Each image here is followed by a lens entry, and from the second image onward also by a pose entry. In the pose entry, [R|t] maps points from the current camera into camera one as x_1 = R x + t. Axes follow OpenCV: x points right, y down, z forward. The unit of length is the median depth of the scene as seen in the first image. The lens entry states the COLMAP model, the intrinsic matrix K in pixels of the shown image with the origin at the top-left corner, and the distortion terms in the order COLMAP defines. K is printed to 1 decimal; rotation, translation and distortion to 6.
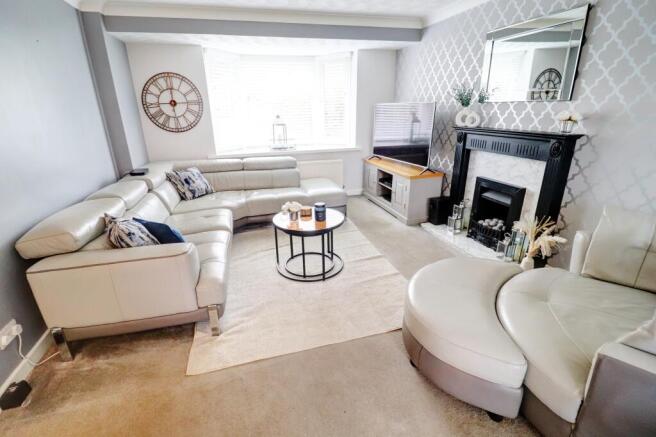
lens RADIAL K [[307.7, 0, 327.2], [0, 307.7, 219.3], [0, 0, 1]] dist [0.000748, -0.000184]
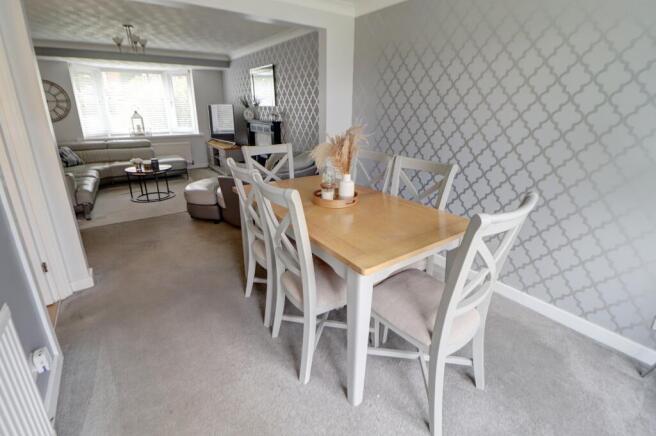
lens RADIAL K [[305.9, 0, 337.4], [0, 305.9, 204.0], [0, 0, 1]] dist [0.002124, -0.012430]
pose [[0.939728, -0.078463, 0.332798, 0.238271], [0.092262, 0.995399, -0.025839, 0.231149], [-0.329240, 0.054986, 0.942644, -0.666848]]
